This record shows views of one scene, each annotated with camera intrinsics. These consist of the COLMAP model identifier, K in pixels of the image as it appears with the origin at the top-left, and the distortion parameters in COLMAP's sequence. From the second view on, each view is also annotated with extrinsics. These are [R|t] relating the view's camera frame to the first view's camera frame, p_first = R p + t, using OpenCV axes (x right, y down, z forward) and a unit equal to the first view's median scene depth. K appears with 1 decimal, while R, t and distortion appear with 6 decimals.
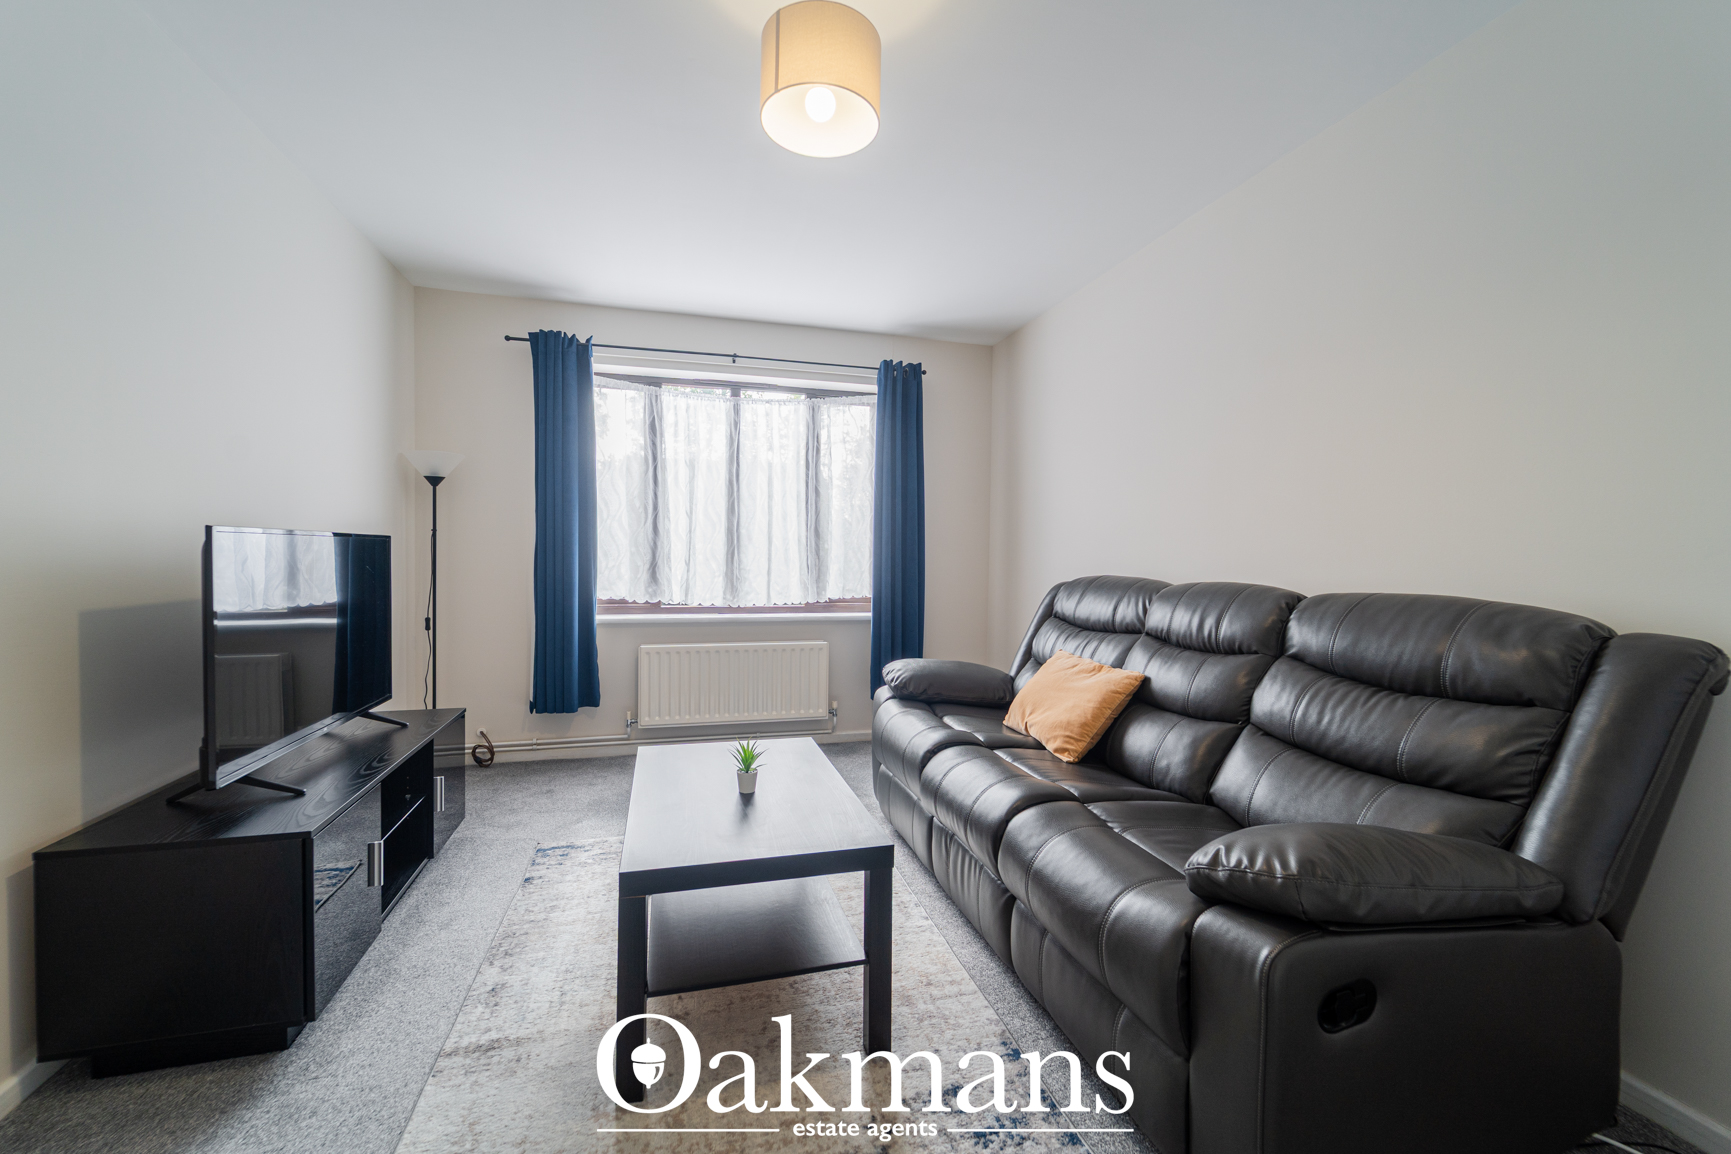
lens RADIAL K [[694.8, 0, 863.3], [0, 694.8, 567.9], [0, 0, 1]] dist [0.006206, -0.004221]
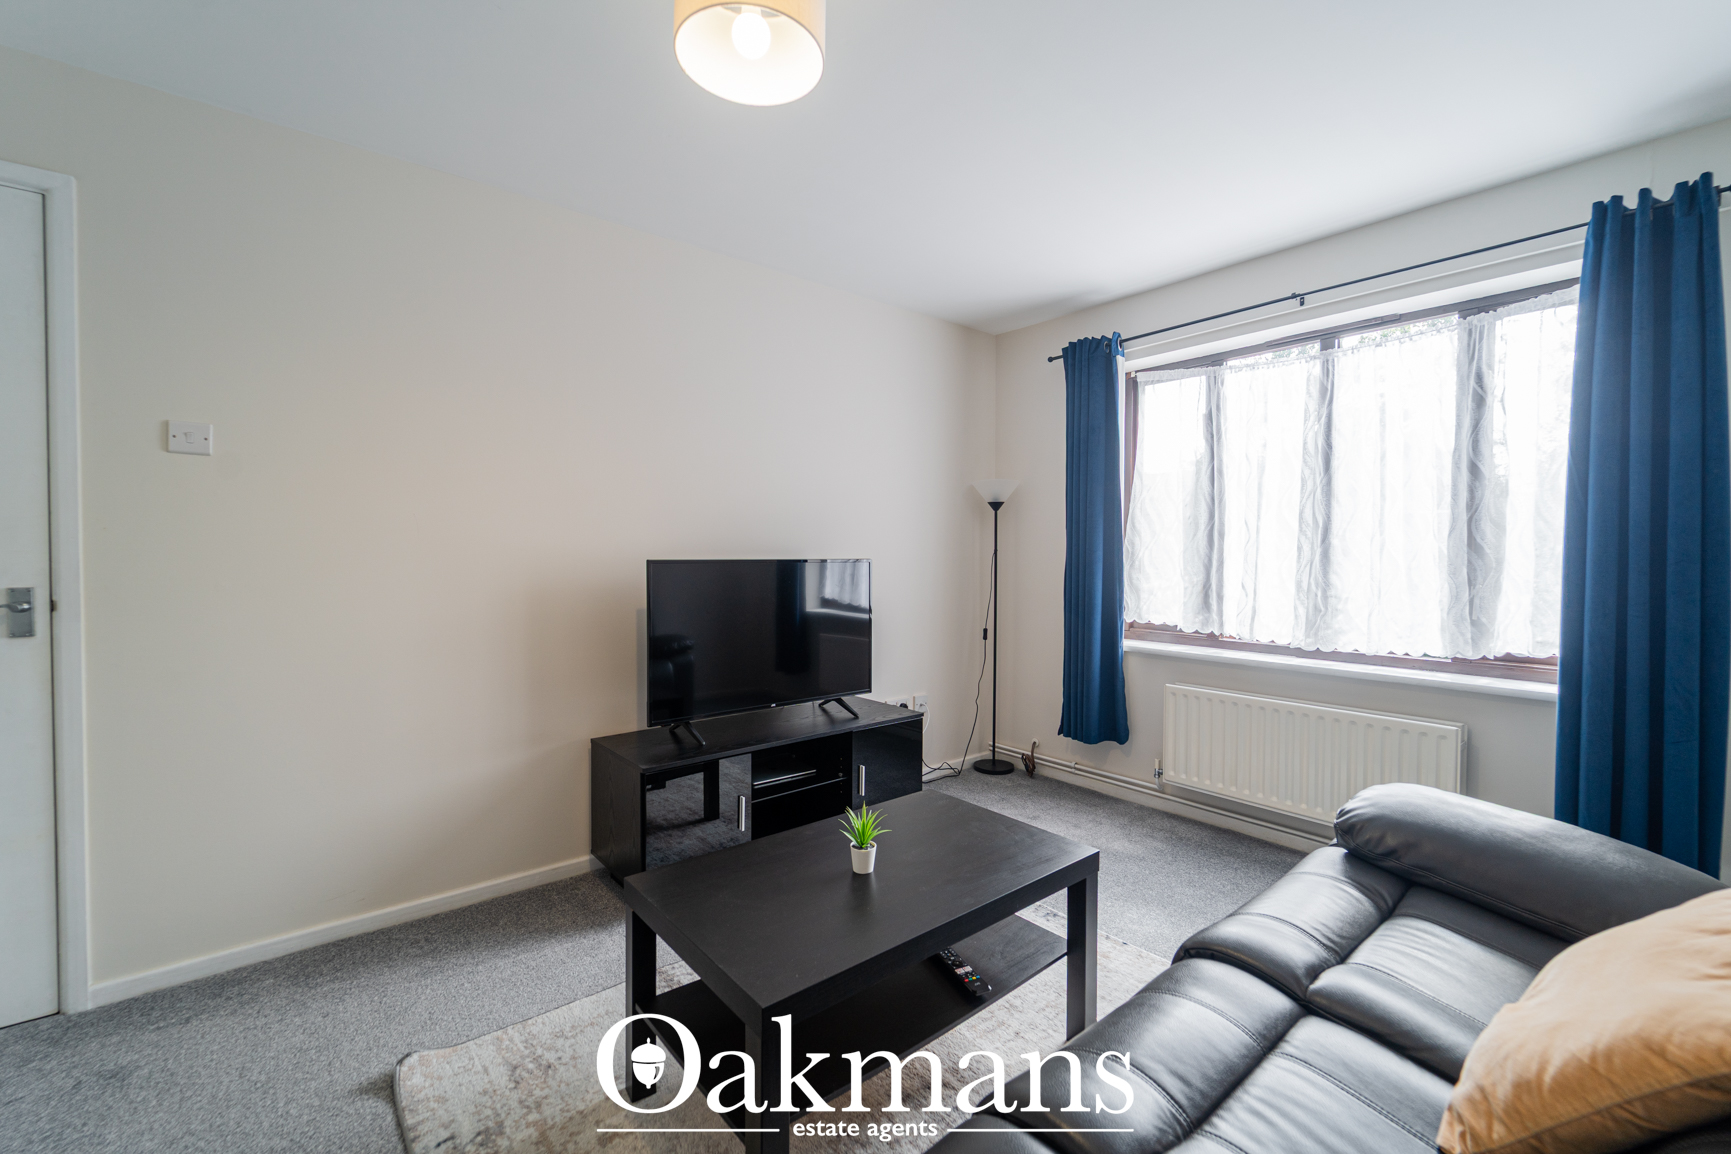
lens RADIAL K [[694.8, 0, 863.3], [0, 694.8, 567.9], [0, 0, 1]] dist [0.006206, -0.004221]
pose [[0.430809, 0.004481, -0.902432, 0.271892], [-0.022585, 0.999728, -0.005818, -0.013375], [0.902160, 0.022888, 0.430793, 0.306146]]
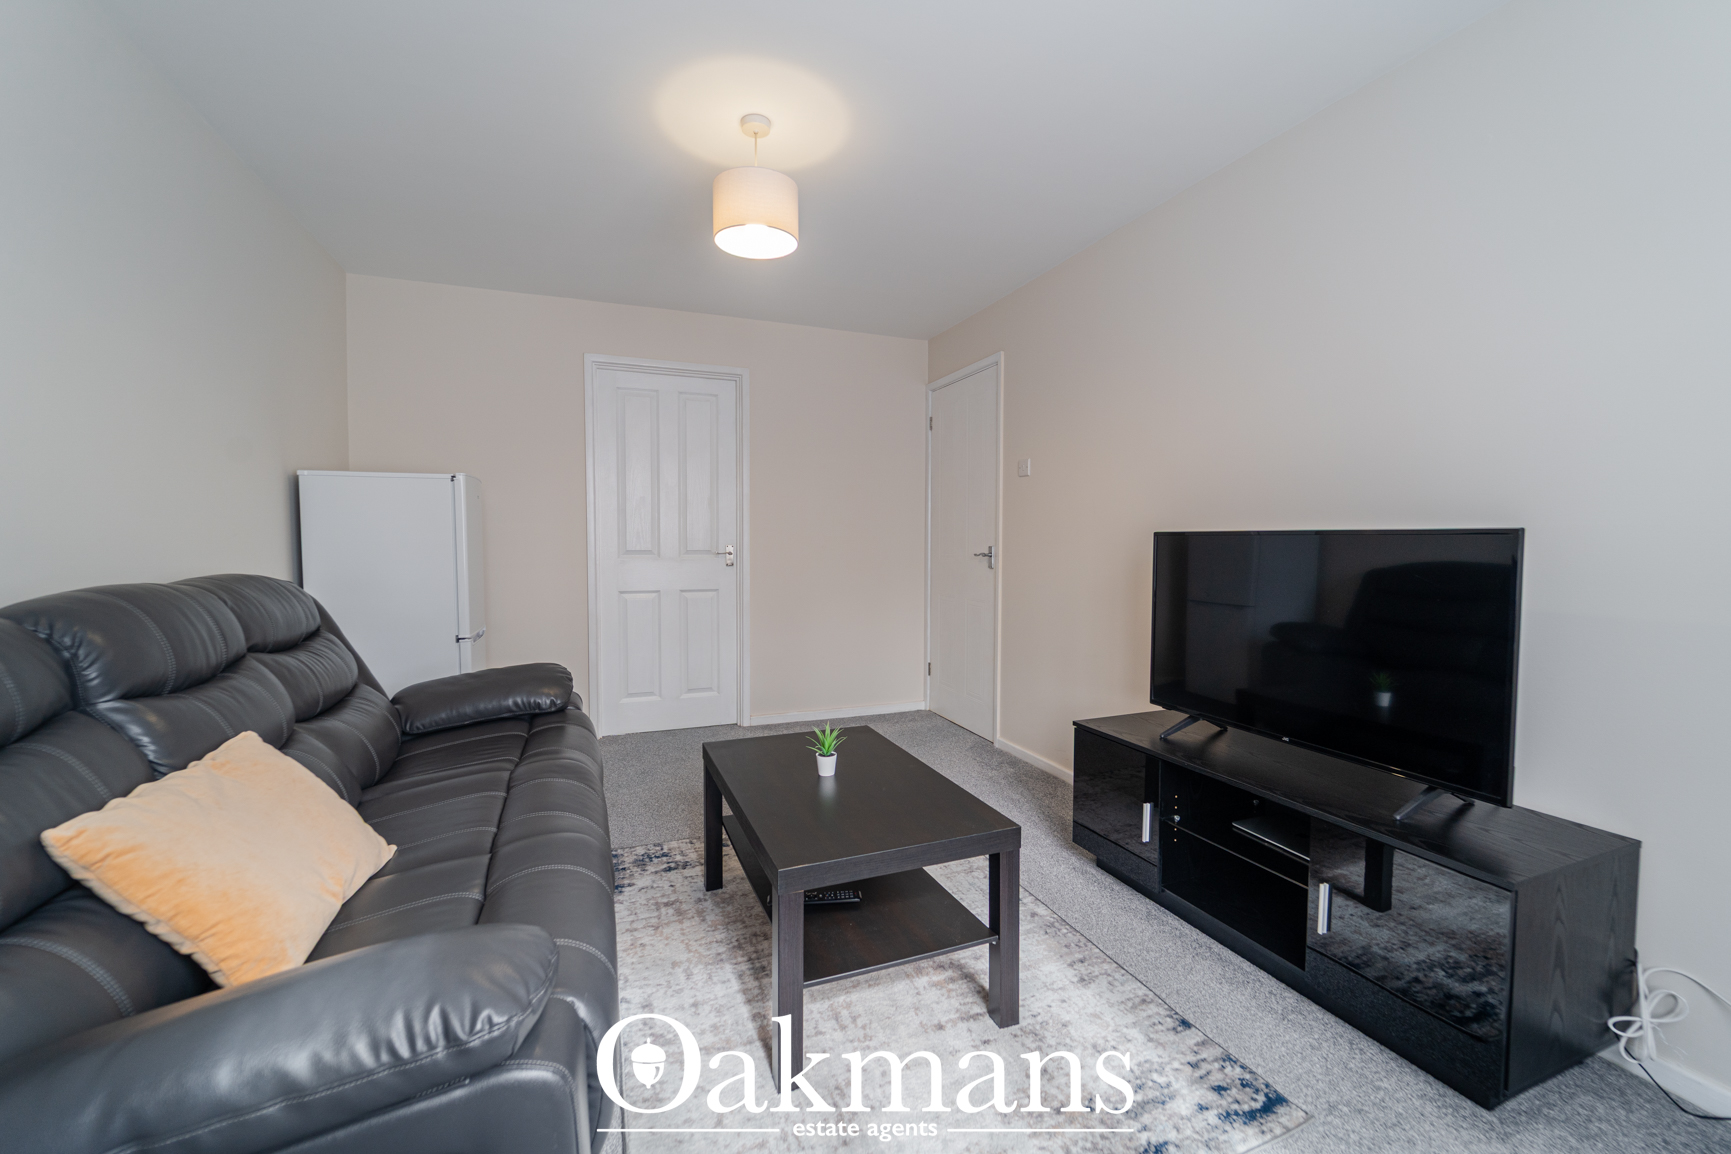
lens RADIAL K [[694.8, 0, 863.3], [0, 694.8, 567.9], [0, 0, 1]] dist [0.006206, -0.004221]
pose [[-0.990652, -0.005890, -0.136288, -0.044528], [-0.015308, 0.997557, 0.068161, -0.025072], [0.135553, 0.069610, -0.988322, 0.973975]]
